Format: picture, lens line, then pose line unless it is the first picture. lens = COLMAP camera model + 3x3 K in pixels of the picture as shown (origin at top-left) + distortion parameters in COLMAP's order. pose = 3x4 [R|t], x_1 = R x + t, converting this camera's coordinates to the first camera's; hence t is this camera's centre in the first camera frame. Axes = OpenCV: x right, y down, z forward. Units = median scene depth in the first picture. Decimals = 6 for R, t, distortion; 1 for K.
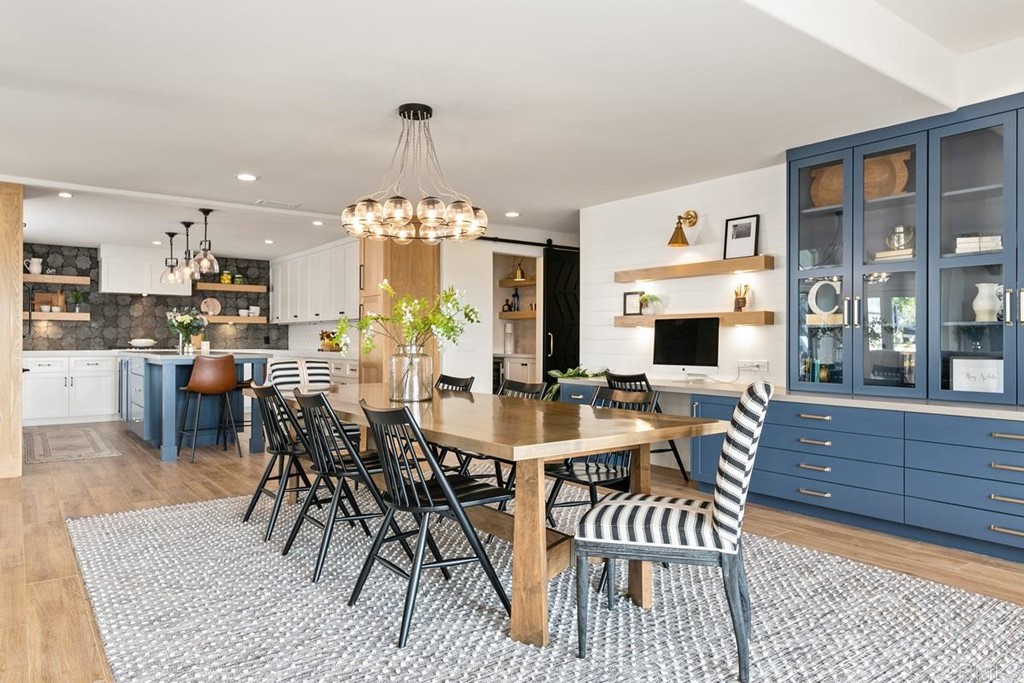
lens RADIAL K [[667.6, 0, 512.0], [0, 667.6, 341.5], [0, 0, 1]] dist [-0.003182, 0.001378]
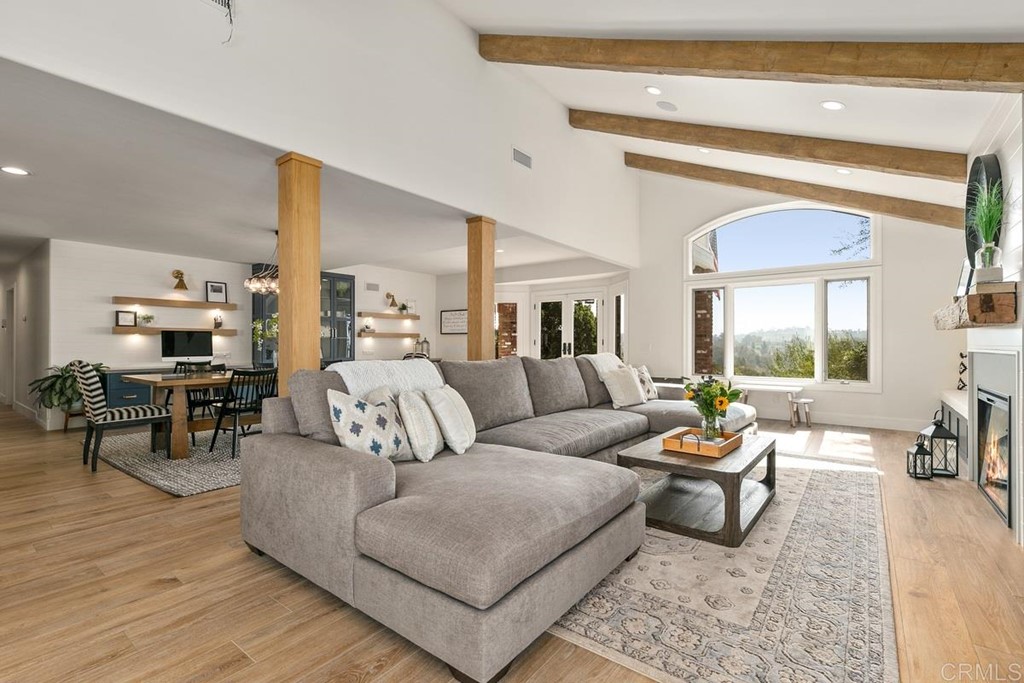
lens RADIAL K [[451.2, 0, 512.0], [0, 451.2, 341.5], [0, 0, 1]] dist [-0.000019, -0.000116]
pose [[-0.267548, 0.001339, 0.963543, -0.949290], [-0.000092, 0.999999, -0.001415, -0.003305], [-0.963544, -0.000468, -0.267548, 0.390018]]
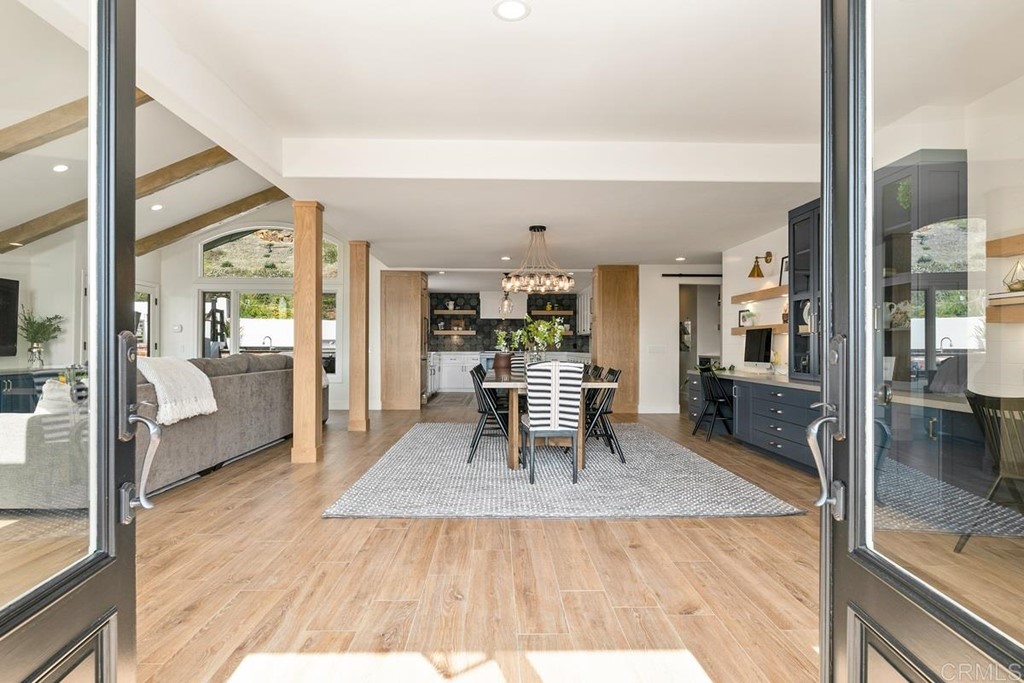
lens RADIAL K [[559.7, 0, 512.0], [0, 559.7, 341.5], [0, 0, 1]] dist [0.001980, 0.000894]
pose [[0.818968, -0.006191, -0.573806, 0.417680], [-0.001300, 0.999919, -0.012645, 0.006825], [0.573838, 0.011101, 0.818893, -0.224756]]
